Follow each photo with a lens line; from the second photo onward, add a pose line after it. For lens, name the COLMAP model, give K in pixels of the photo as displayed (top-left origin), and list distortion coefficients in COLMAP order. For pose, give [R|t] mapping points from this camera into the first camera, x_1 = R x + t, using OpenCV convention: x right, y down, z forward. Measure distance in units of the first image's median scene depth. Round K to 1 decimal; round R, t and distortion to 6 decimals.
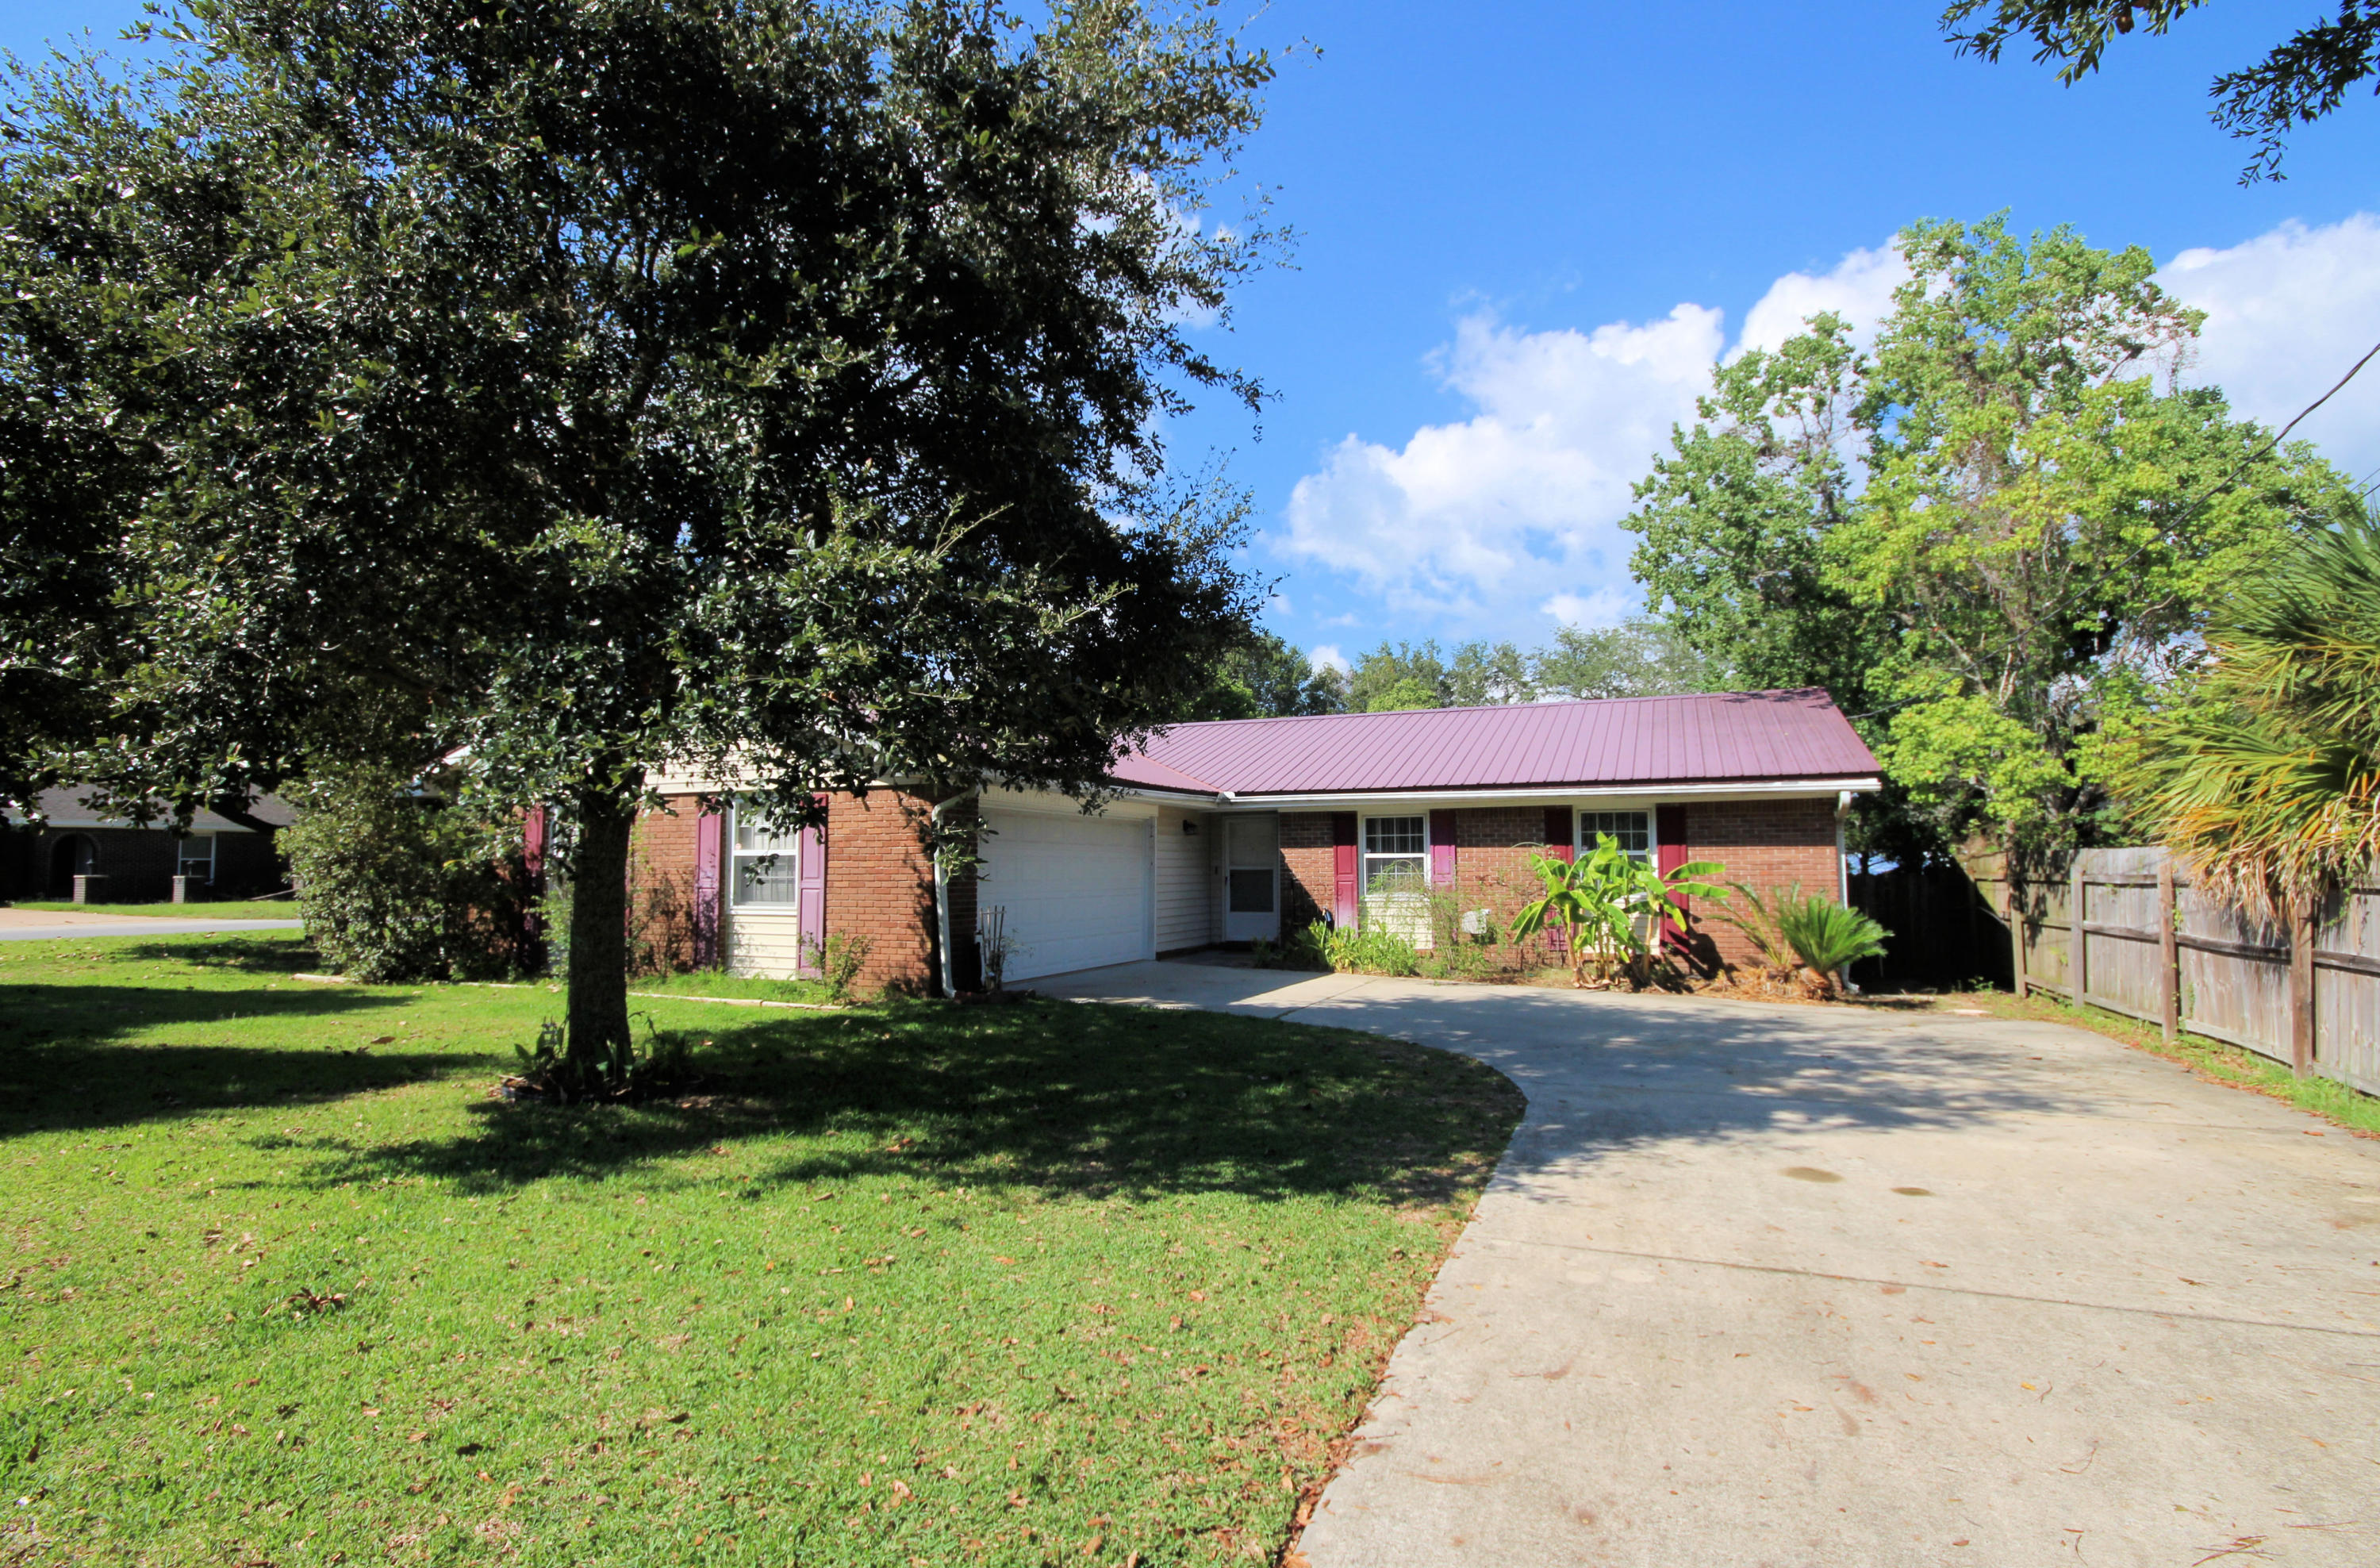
lens RADIAL K [[1134.4, 0, 1188.1], [0, 1134.4, 796.8], [0, 0, 1]] dist [-0.003516, 0.001893]
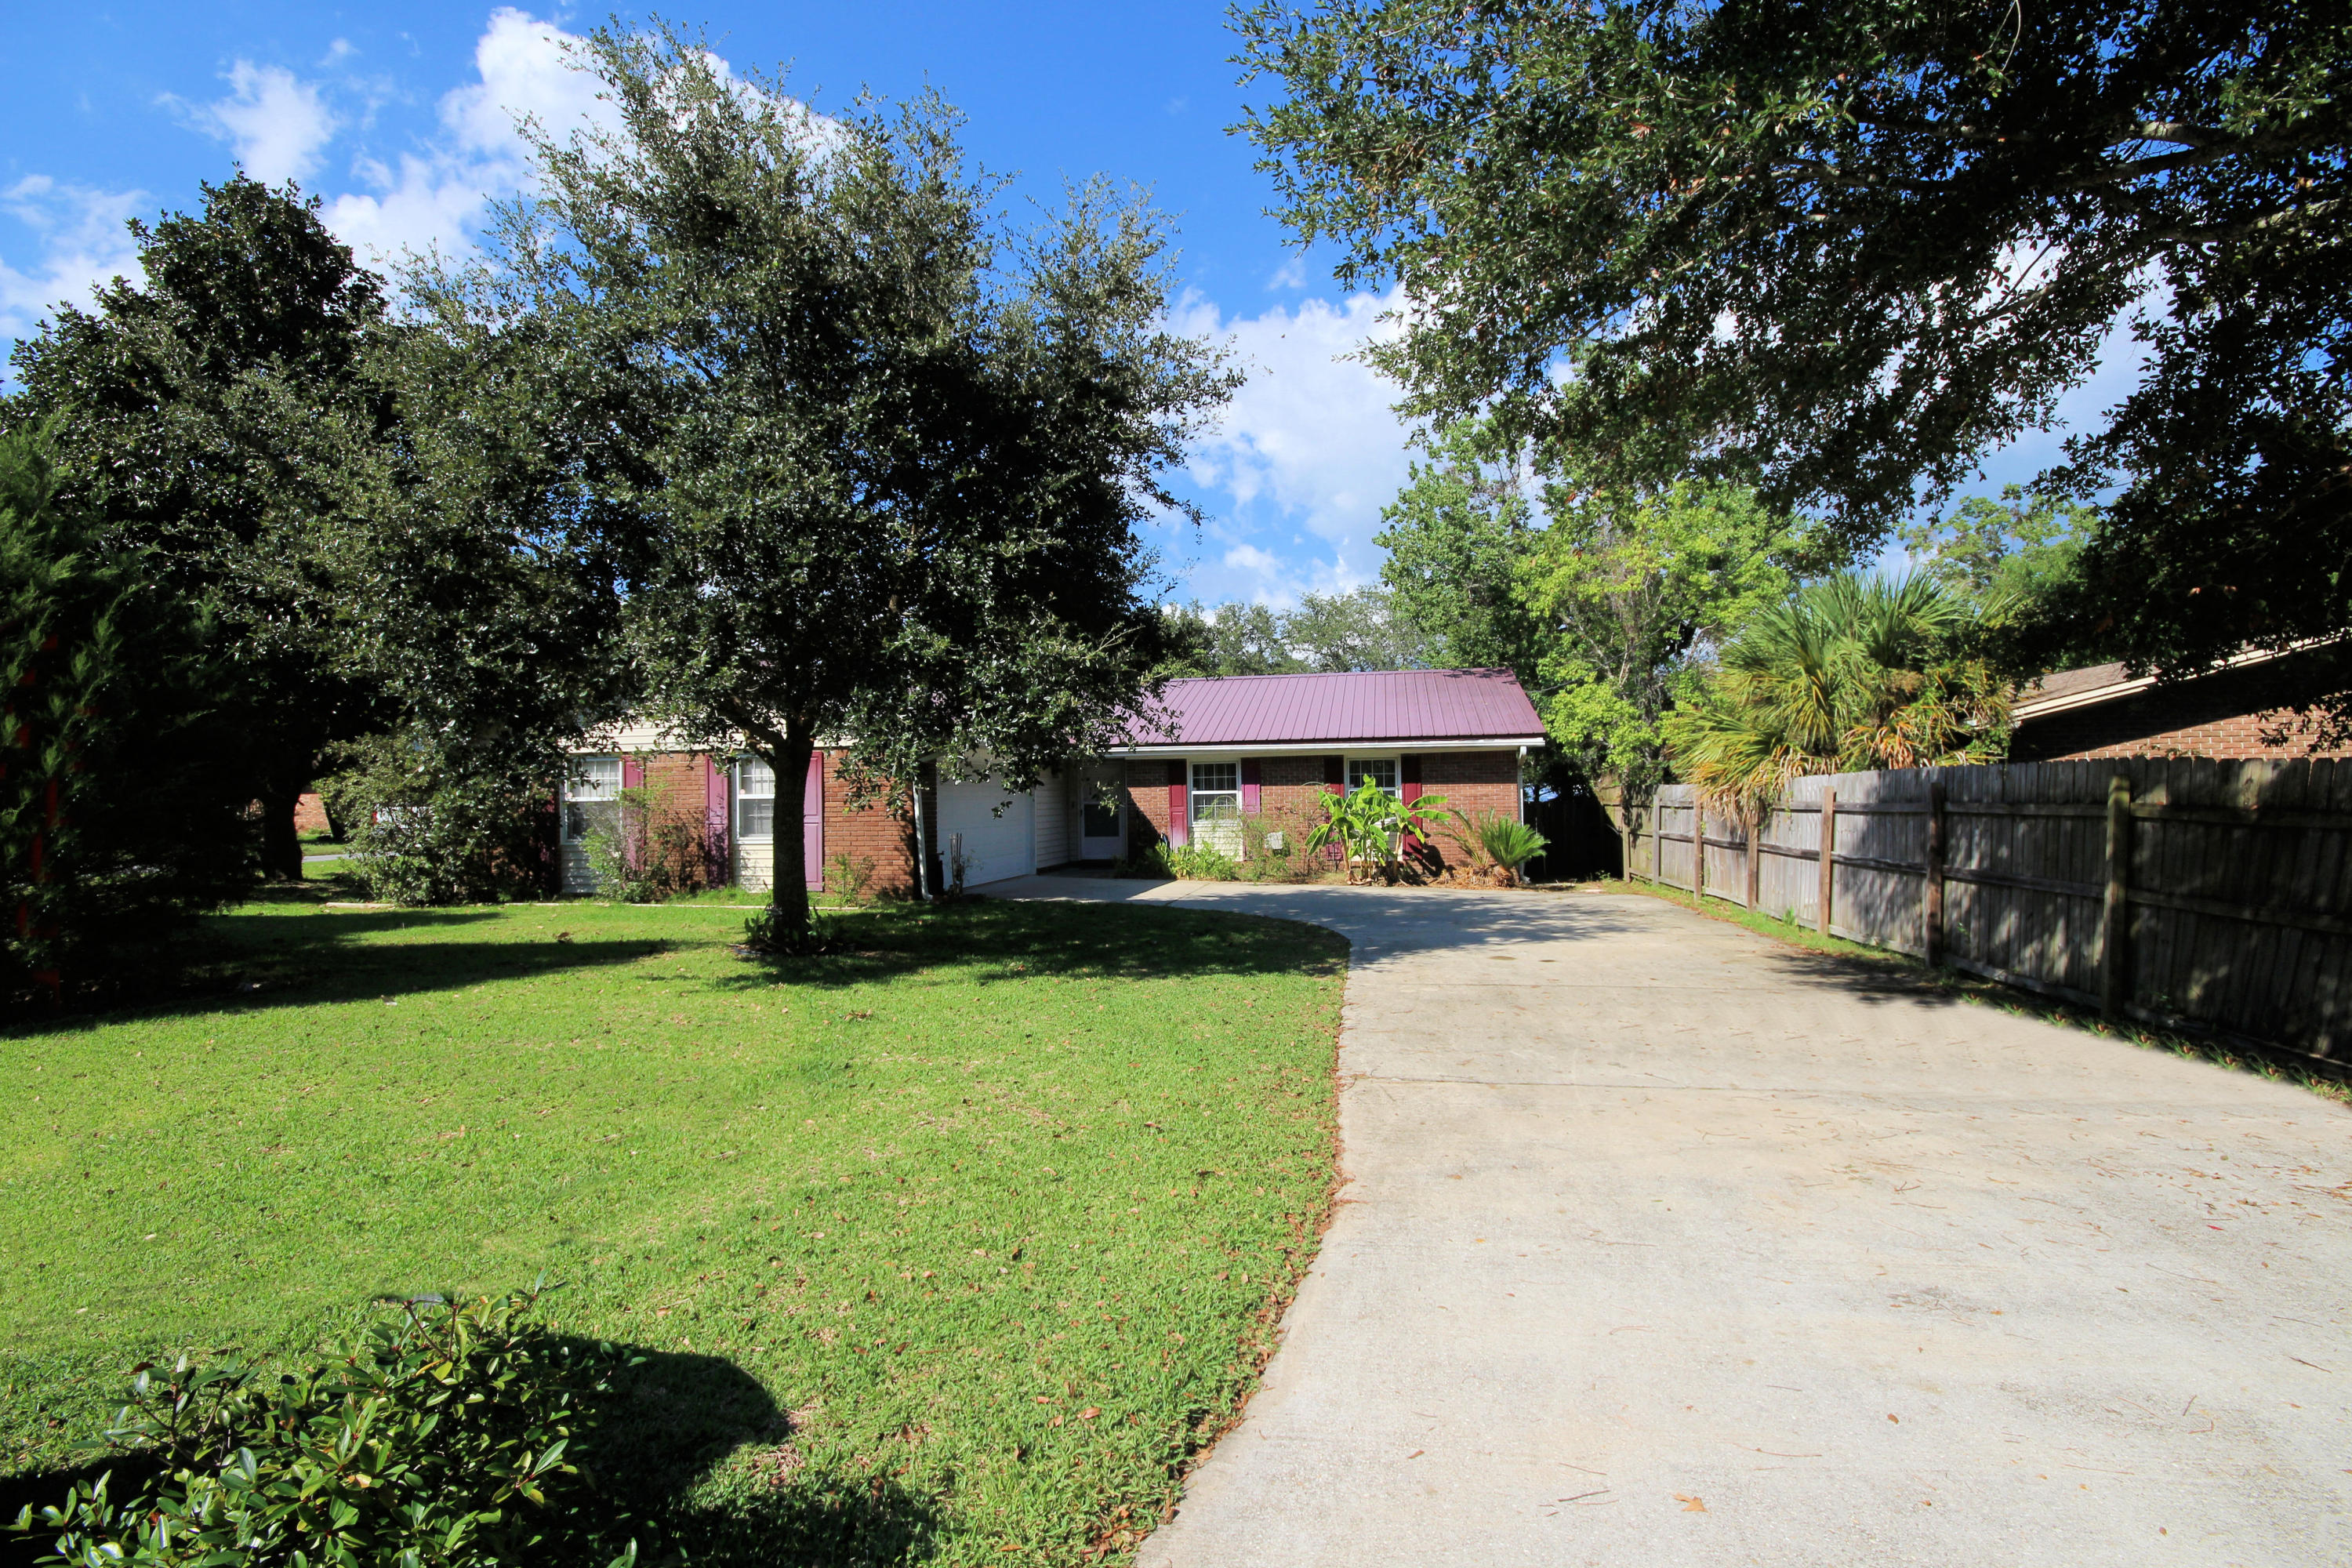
lens RADIAL K [[1077.4, 0, 1179.0], [0, 1077.4, 788.1], [0, 0, 1]] dist [-0.002855, -0.002333]
pose [[0.977112, -0.009283, 0.212521, -0.151843], [-0.001623, 0.998693, 0.051088, -0.020971], [-0.212717, -0.050264, 0.975820, -0.266776]]
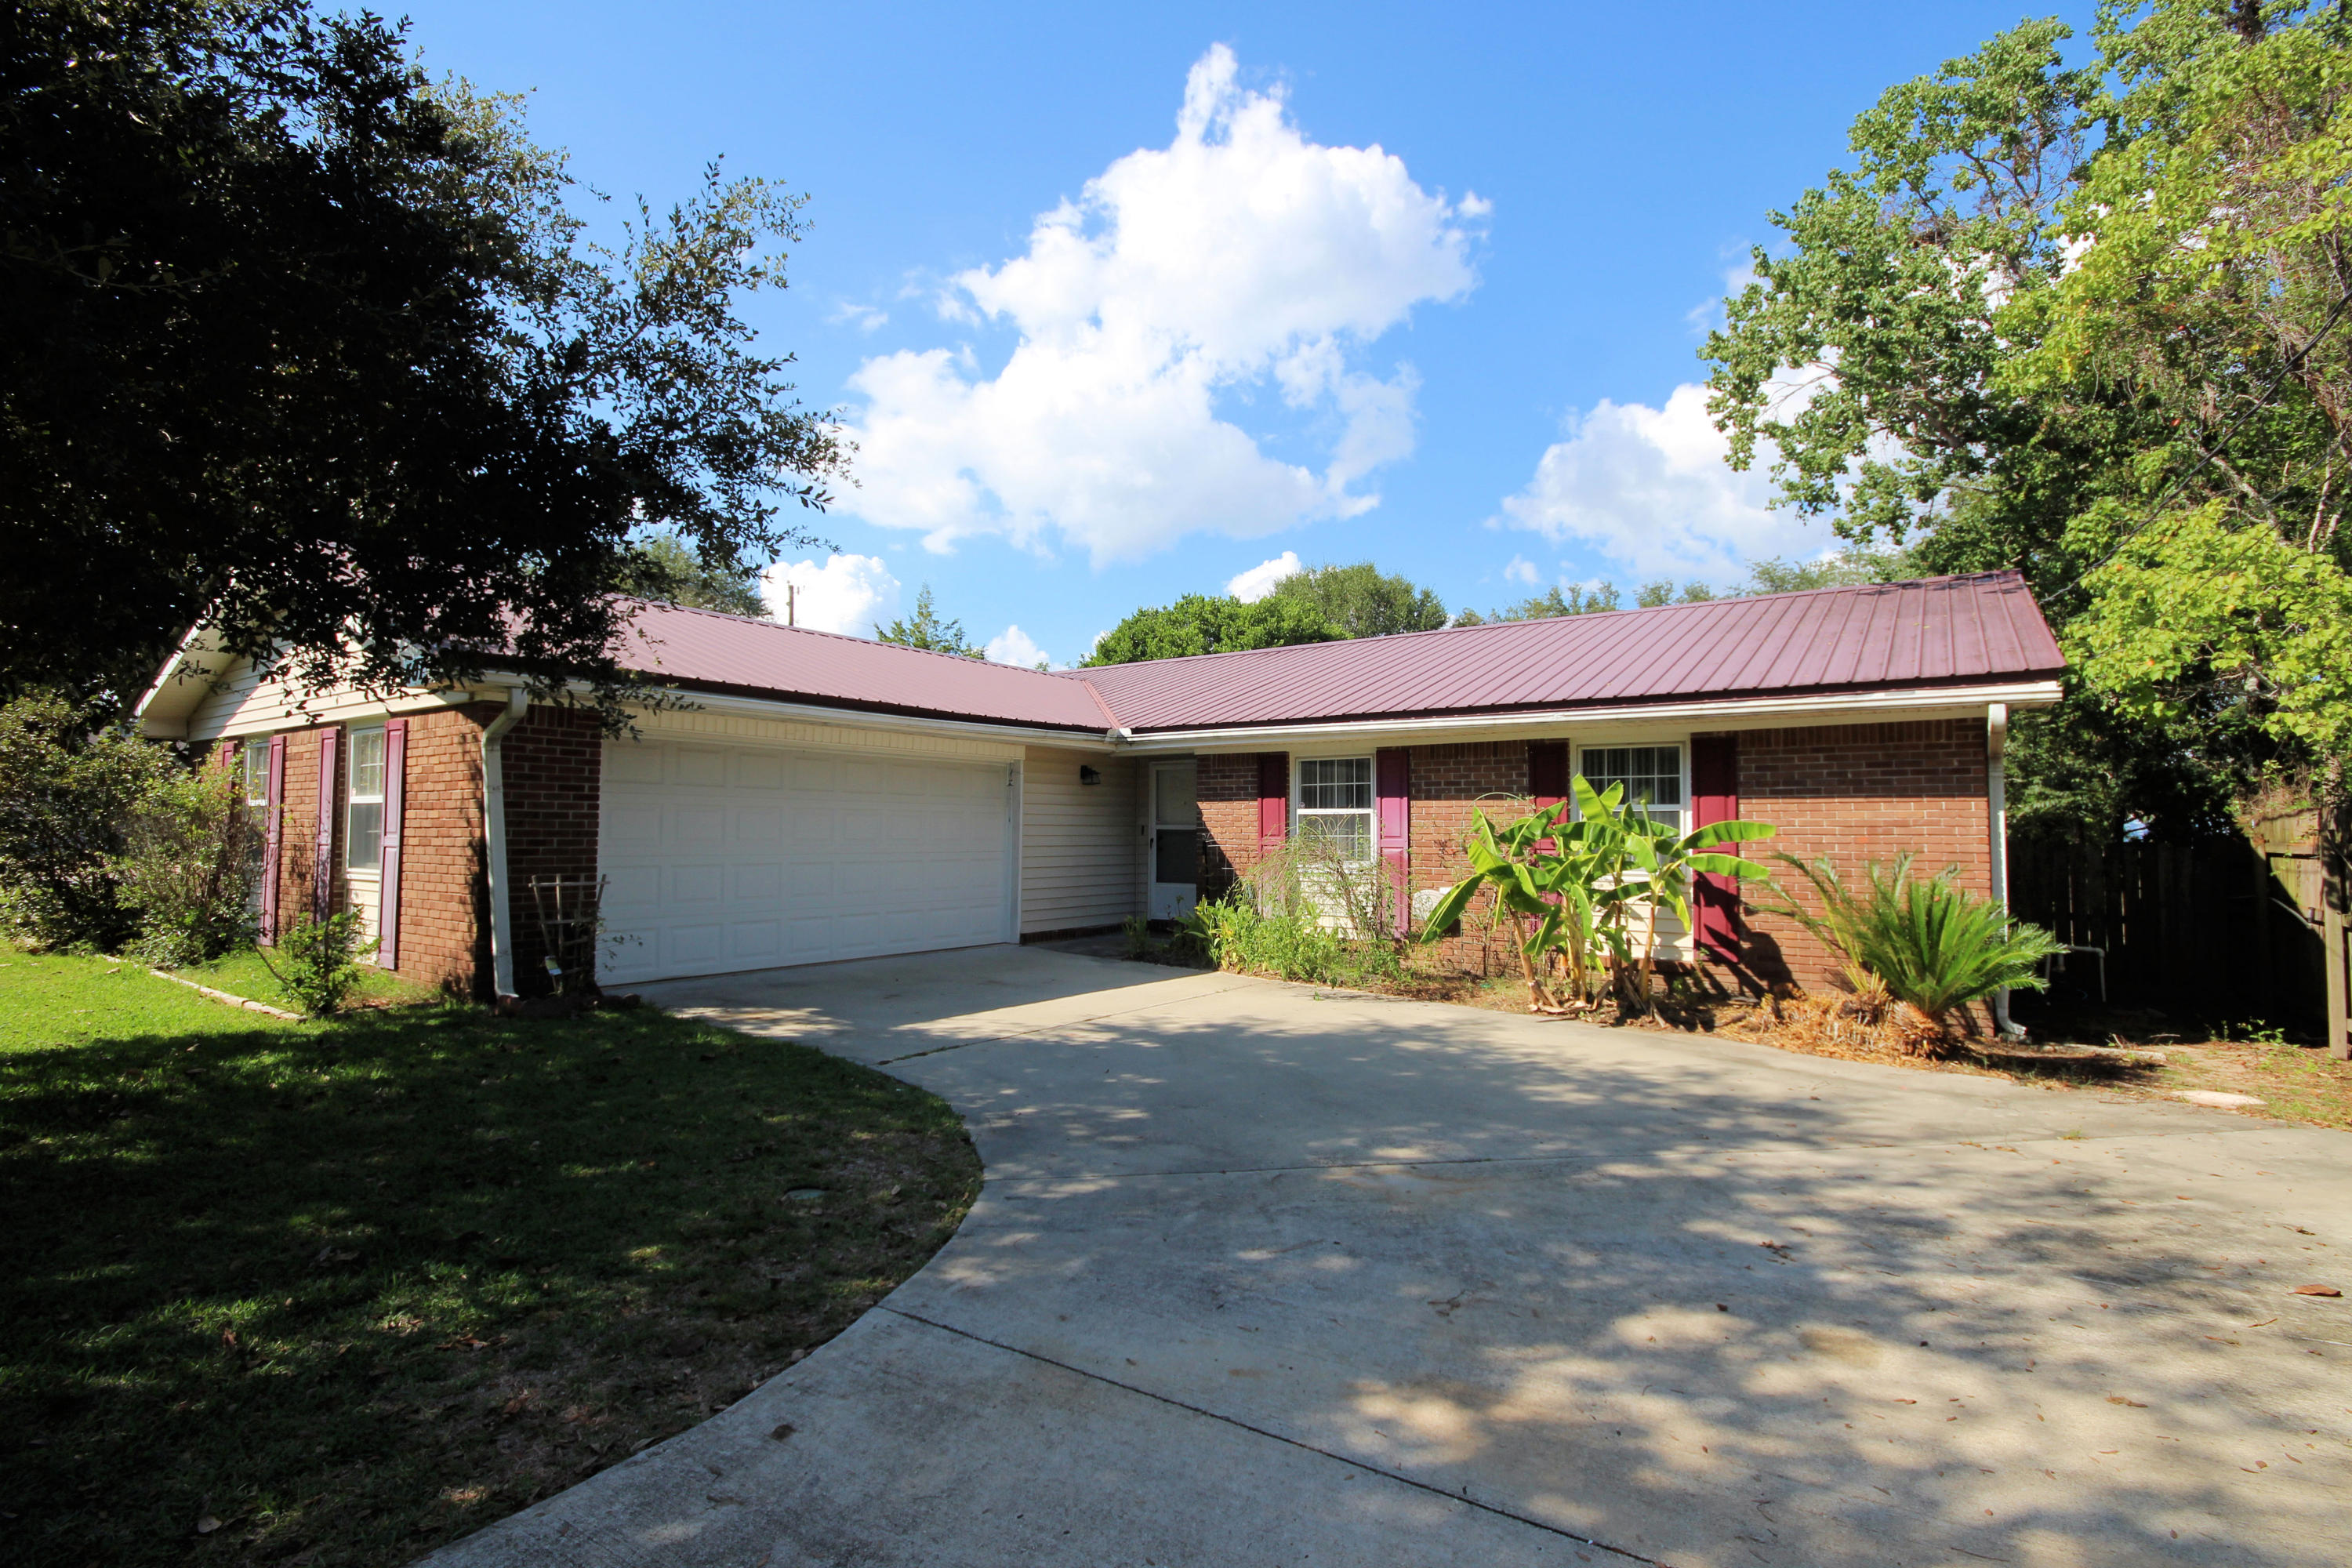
lens RADIAL K [[1077.4, 0, 1181.0], [0, 1077.4, 791.1], [0, 0, 1]] dist [-0.002855, -0.002333]
pose [[0.978509, 0.001043, -0.206202, 0.271984], [0.004439, 0.999649, 0.026119, 0.023633], [0.206157, -0.026473, 0.978161, 0.352455]]
